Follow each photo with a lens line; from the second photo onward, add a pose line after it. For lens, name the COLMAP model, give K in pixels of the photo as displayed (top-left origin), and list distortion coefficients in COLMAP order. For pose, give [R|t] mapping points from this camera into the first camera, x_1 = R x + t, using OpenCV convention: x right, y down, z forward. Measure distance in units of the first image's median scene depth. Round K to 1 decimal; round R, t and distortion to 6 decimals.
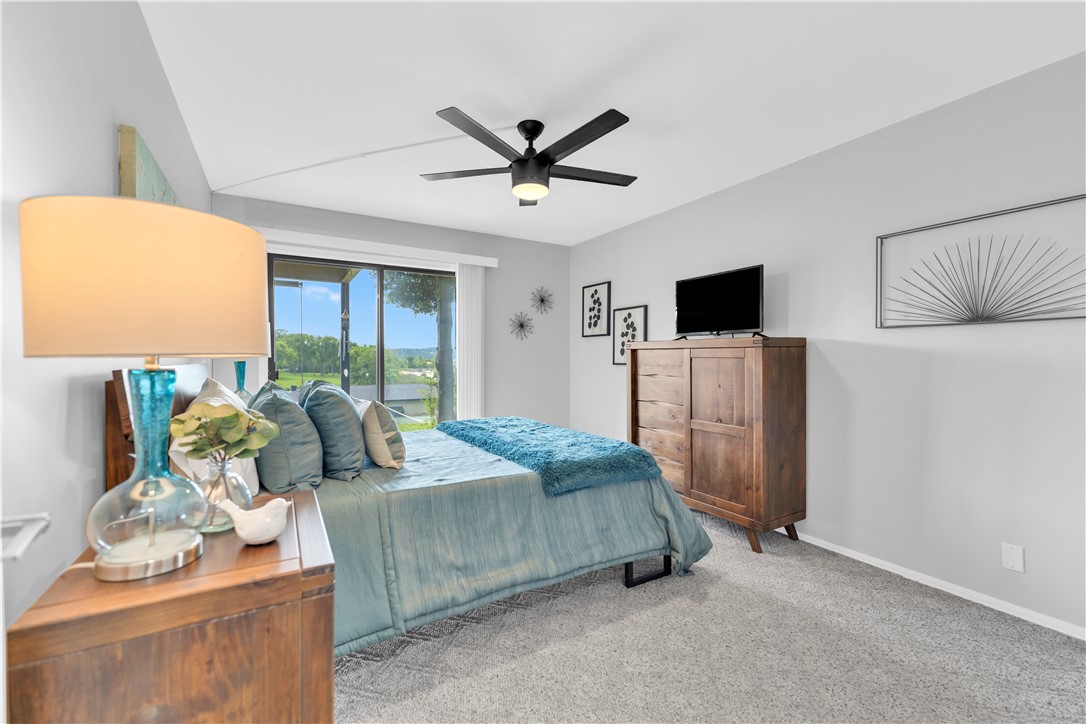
lens RADIAL K [[442.9, 0, 546.5], [0, 442.9, 362.8], [0, 0, 1]] dist [-0.000408, -0.000245]
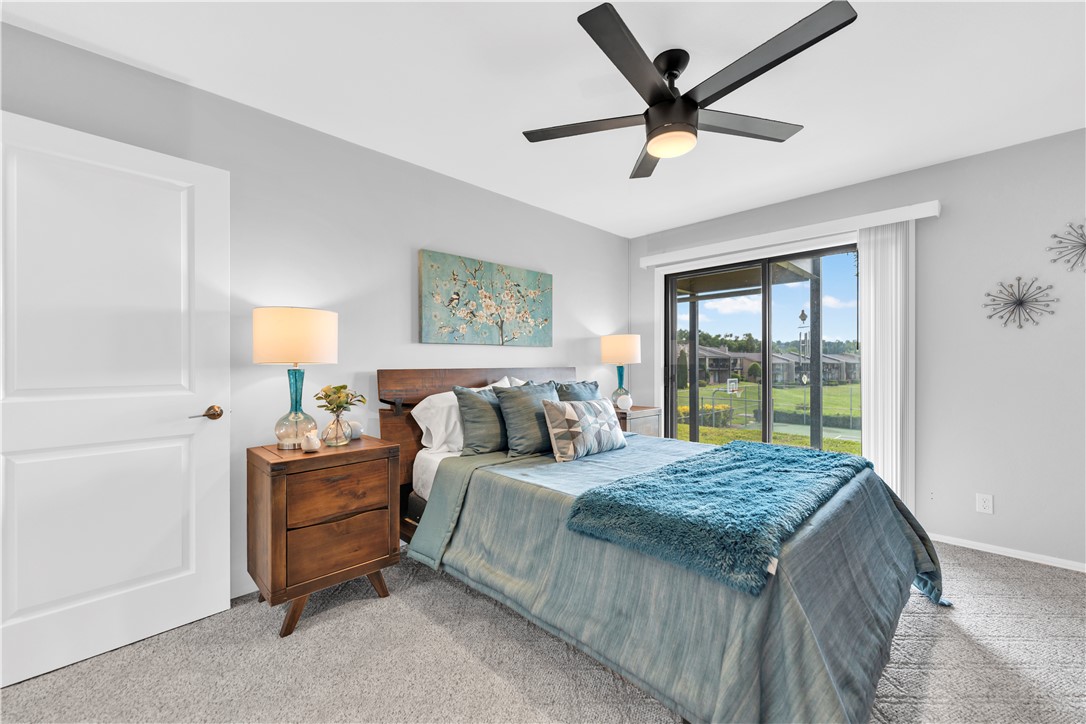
lens RADIAL K [[442.9, 0, 543.4], [0, 442.9, 360.5], [0, 0, 1]] dist [-0.000408, -0.000245]
pose [[0.242774, -0.009711, -0.970034, 0.826891], [-0.007240, 0.999904, -0.011822, -0.005397], [0.970056, 0.009893, 0.242680, 0.767114]]
